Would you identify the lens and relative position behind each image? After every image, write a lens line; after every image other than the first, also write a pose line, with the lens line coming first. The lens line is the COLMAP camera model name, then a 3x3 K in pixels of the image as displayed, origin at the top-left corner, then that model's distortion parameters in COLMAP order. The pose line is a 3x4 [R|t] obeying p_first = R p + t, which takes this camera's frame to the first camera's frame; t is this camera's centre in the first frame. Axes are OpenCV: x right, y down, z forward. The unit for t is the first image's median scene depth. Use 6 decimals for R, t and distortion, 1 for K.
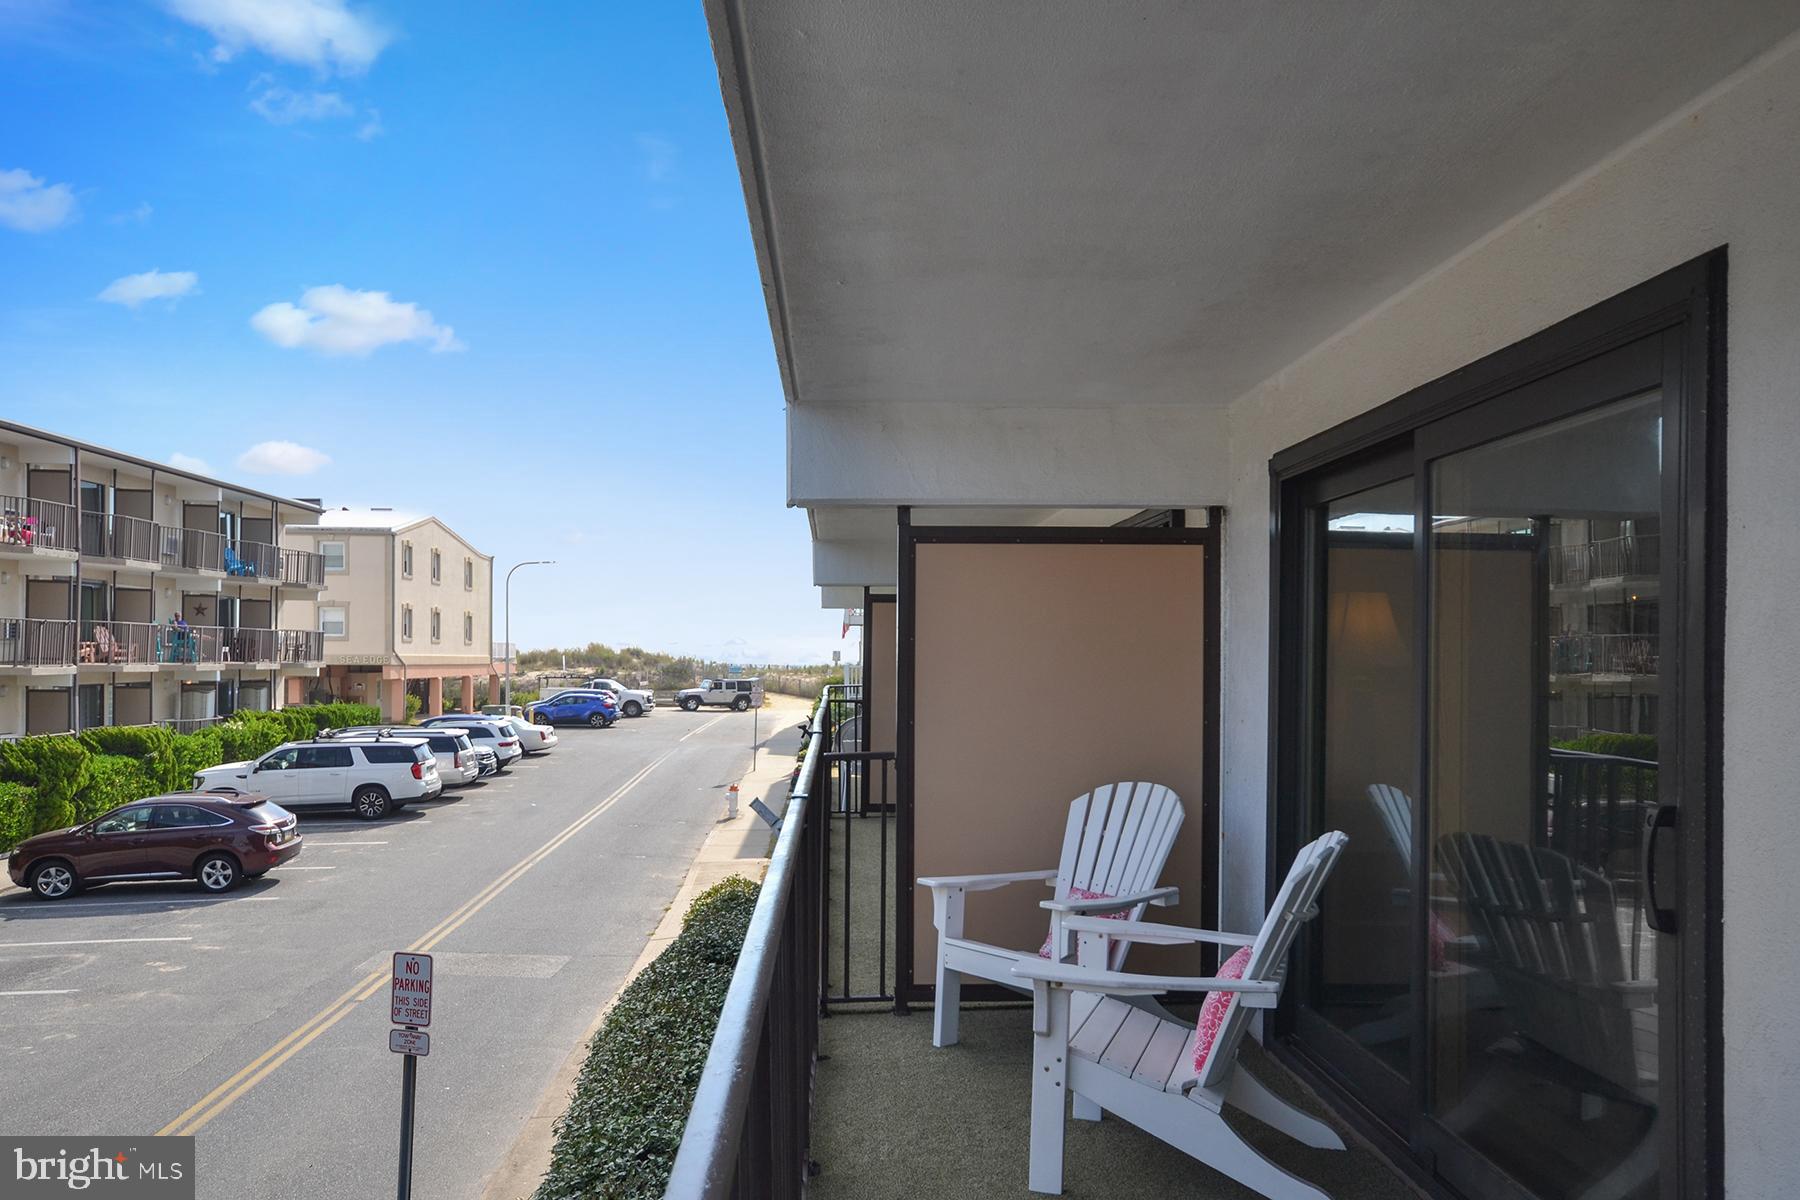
lens RADIAL K [[1339.3, 0, 933.8], [0, 1339.3, 663.3], [0, 0, 1]] dist [-0.002919, 0.080619]
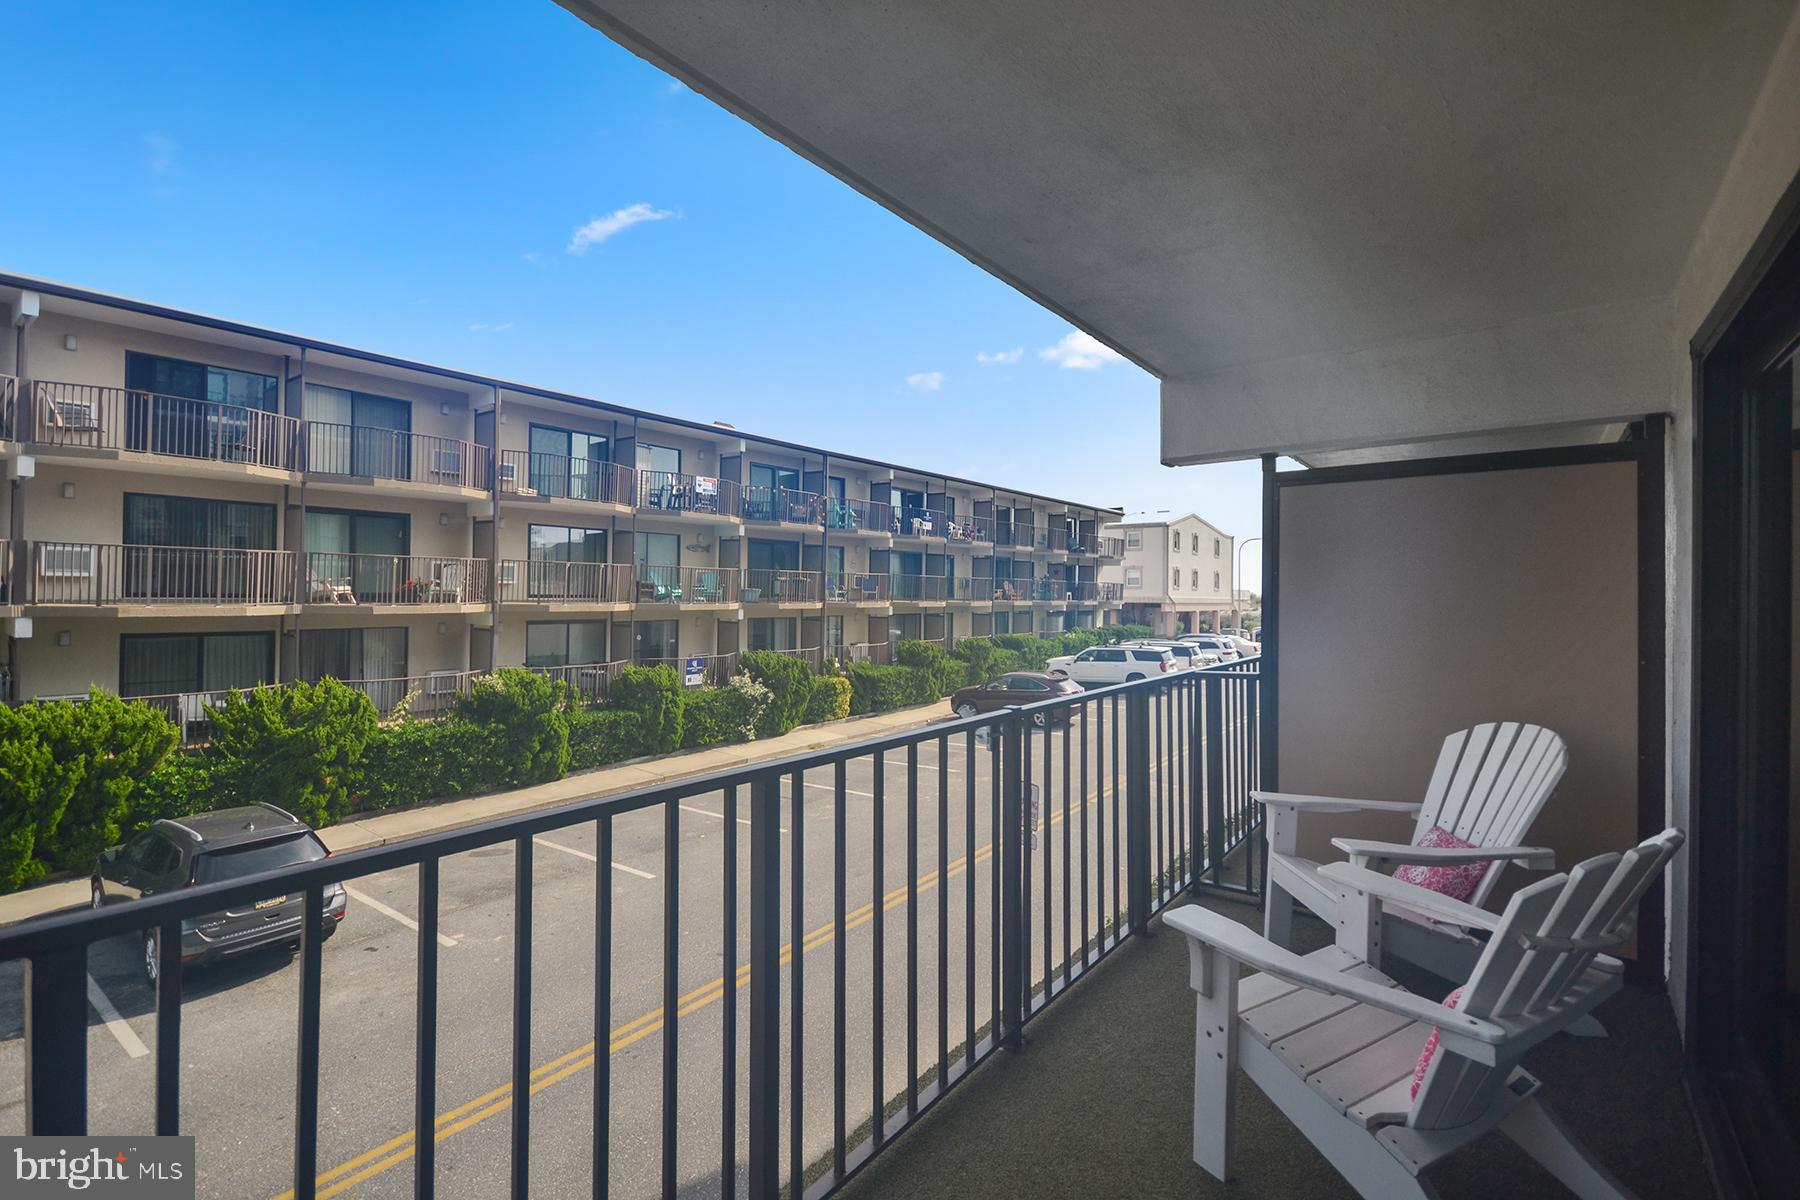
lens RADIAL K [[814.3, 0, 901.3], [0, 814.3, 583.8], [0, 0, 1]] dist [0.013939, 0.000178]
pose [[0.763198, -0.007153, -0.646125, 0.198370], [-0.007562, 0.999771, -0.020000, 0.007420], [0.646120, 0.020150, 0.762970, 0.302198]]
